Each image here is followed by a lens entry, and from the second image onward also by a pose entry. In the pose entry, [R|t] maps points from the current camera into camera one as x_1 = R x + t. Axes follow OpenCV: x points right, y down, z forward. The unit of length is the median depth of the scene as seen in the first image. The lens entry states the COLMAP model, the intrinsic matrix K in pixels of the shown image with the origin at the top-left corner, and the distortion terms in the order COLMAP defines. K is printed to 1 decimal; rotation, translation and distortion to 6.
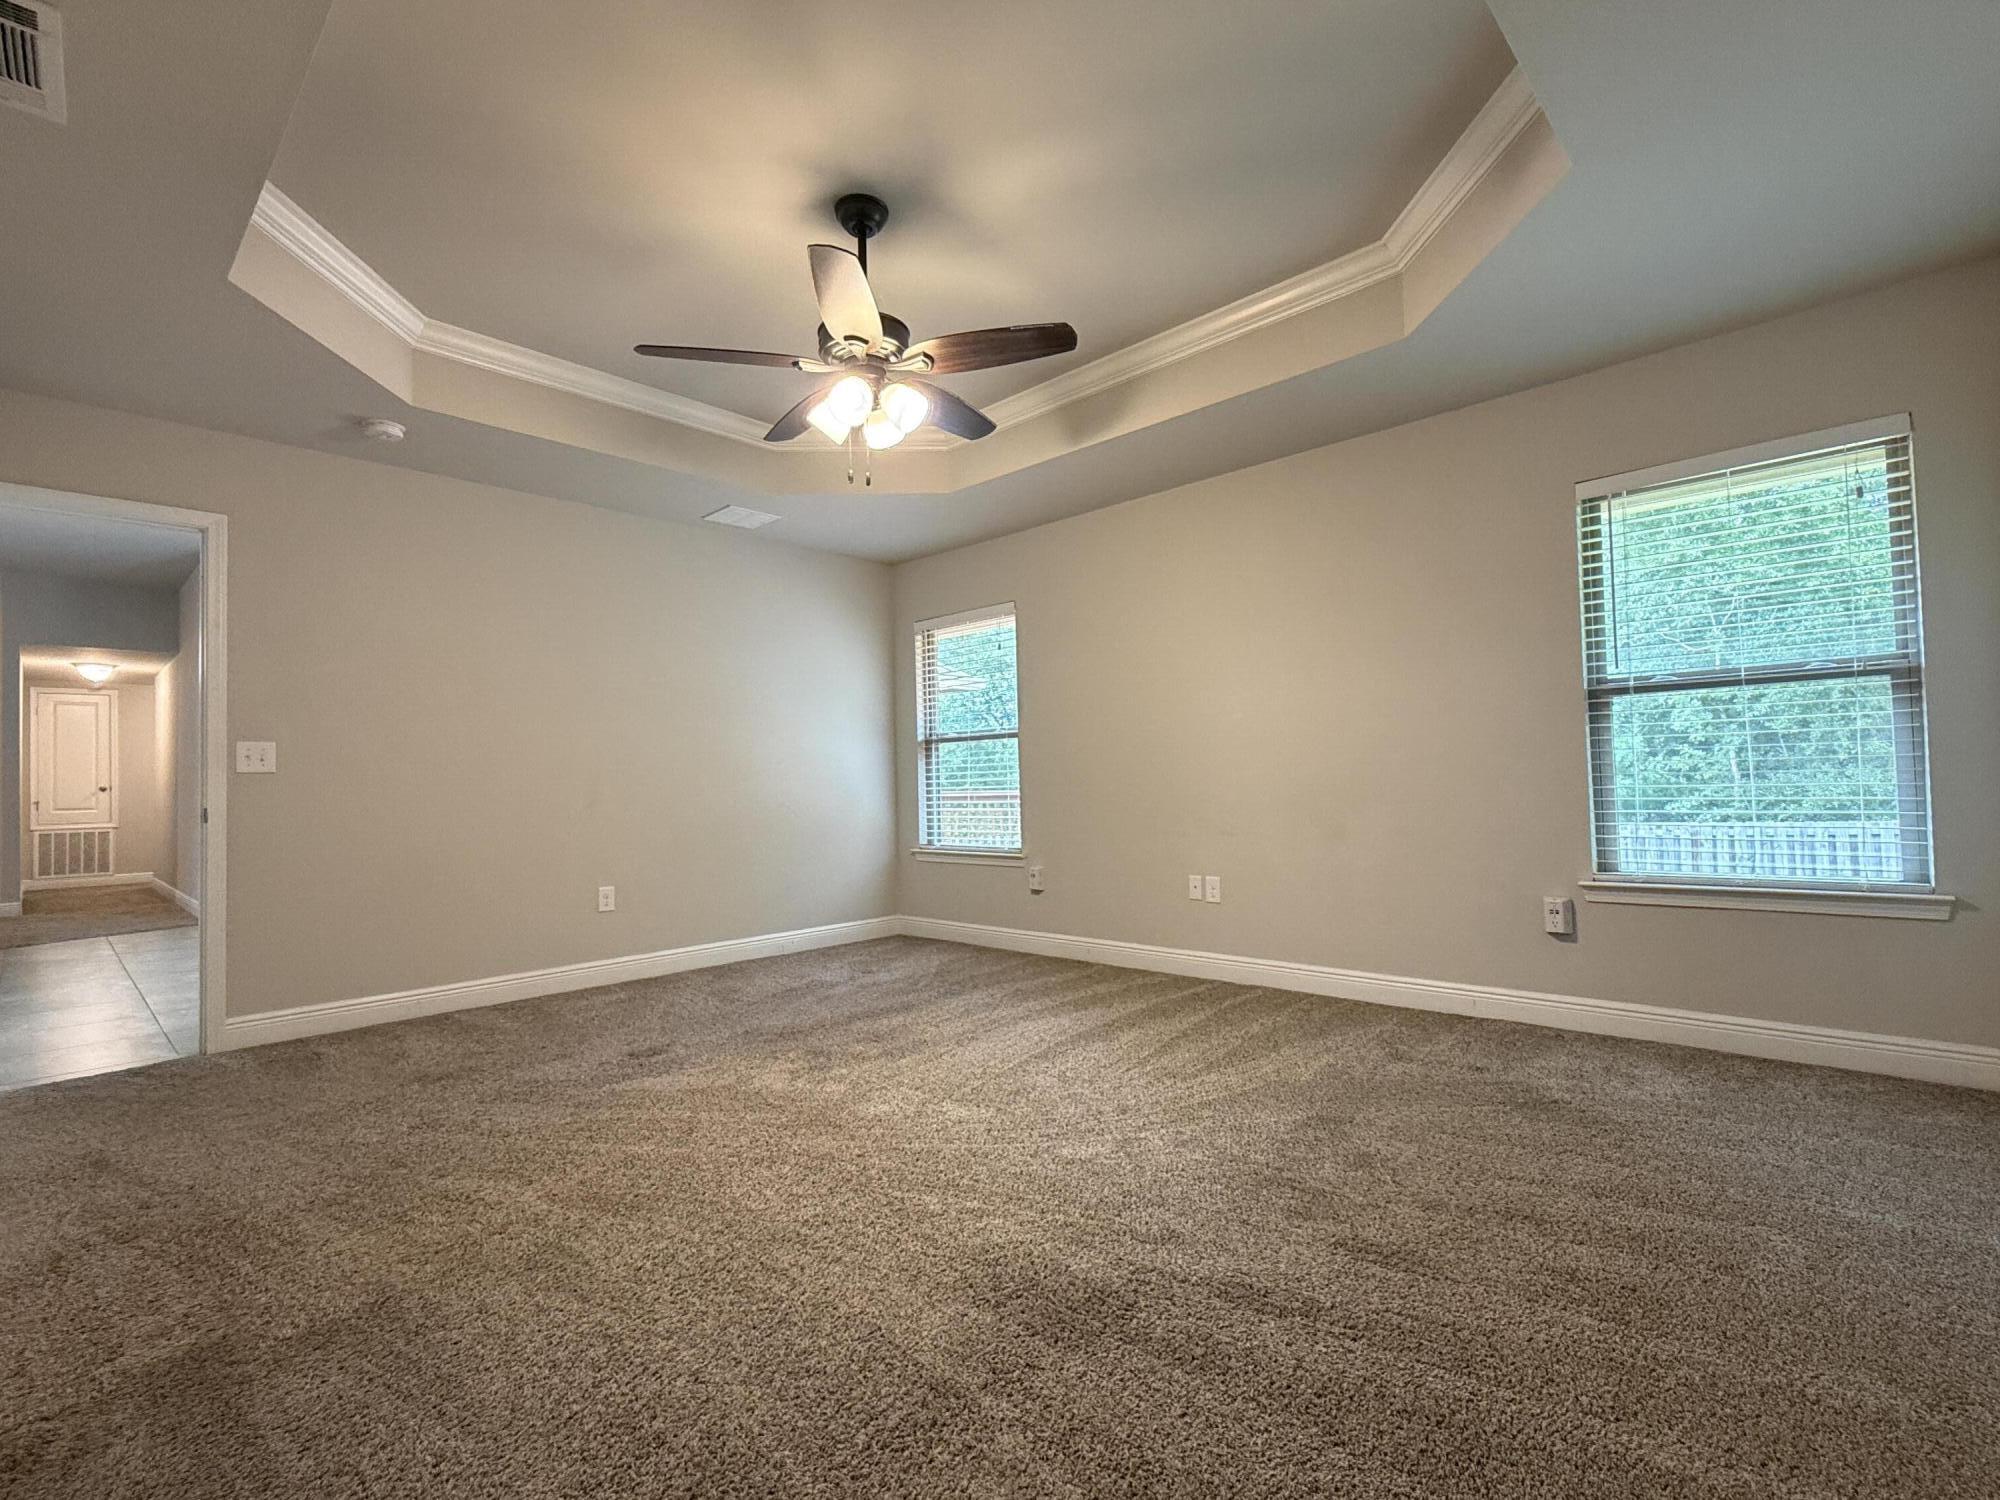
lens RADIAL K [[921.3, 0, 994.6], [0, 921.3, 756.9], [0, 0, 1]] dist [0.000728, -0.000485]
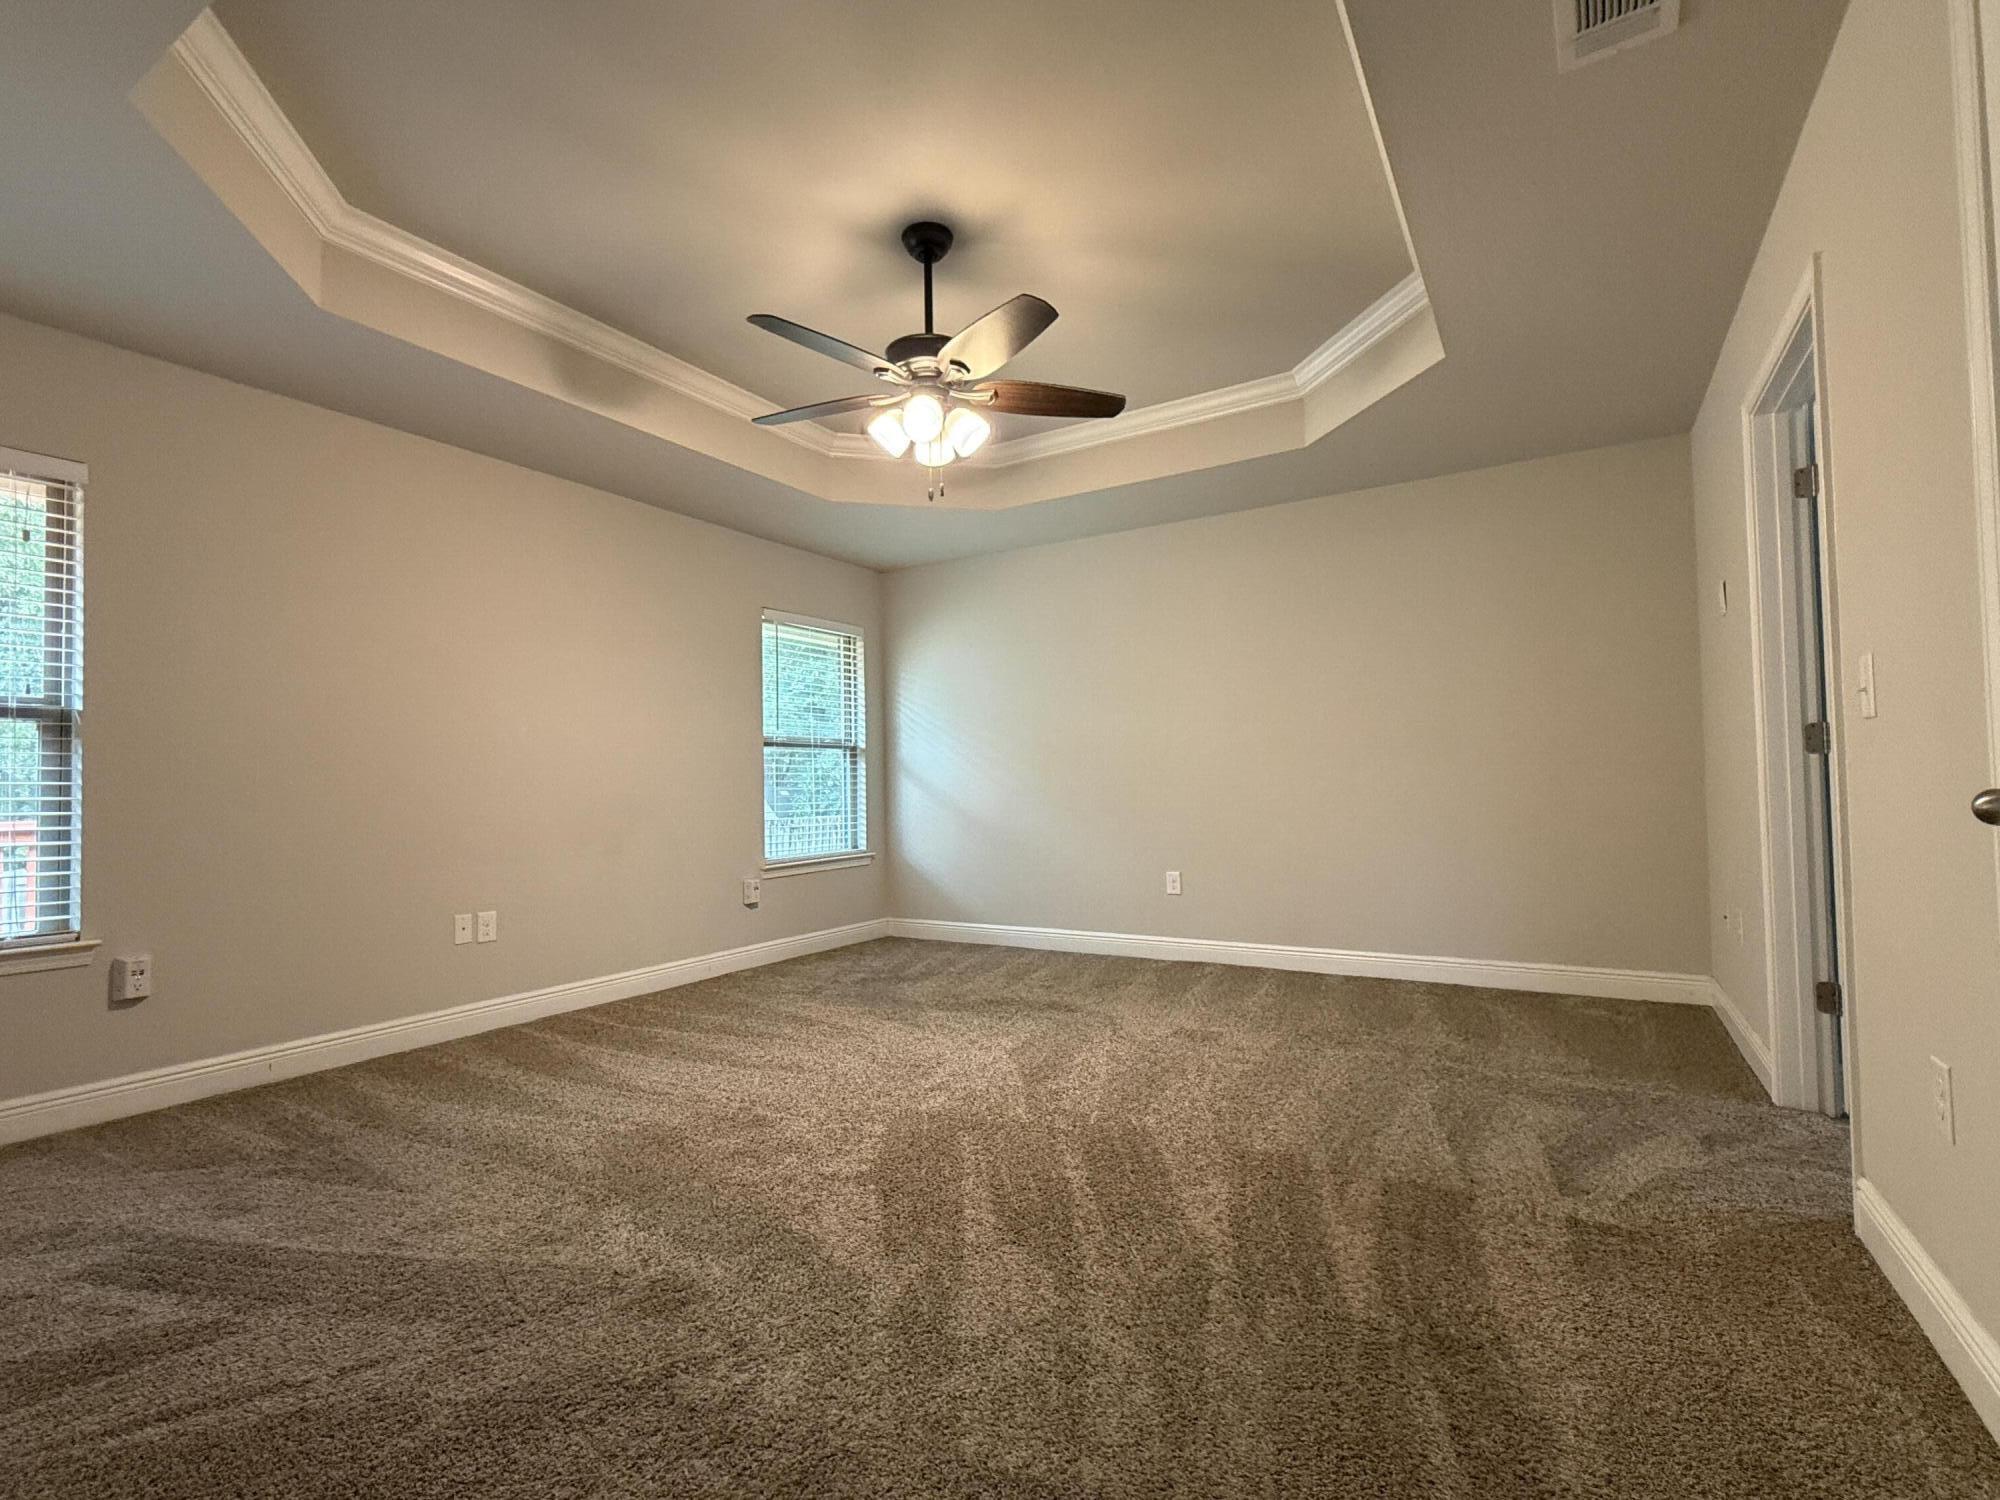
lens RADIAL K [[927.5, 0, 1017.0], [0, 927.5, 738.1], [0, 0, 1]] dist [0.040013, 0.000105]
pose [[-0.214332, 0.082168, 0.973299, -0.993705], [-0.005384, 0.996341, -0.085299, 0.054204], [-0.976746, -0.023523, -0.213106, 0.949959]]
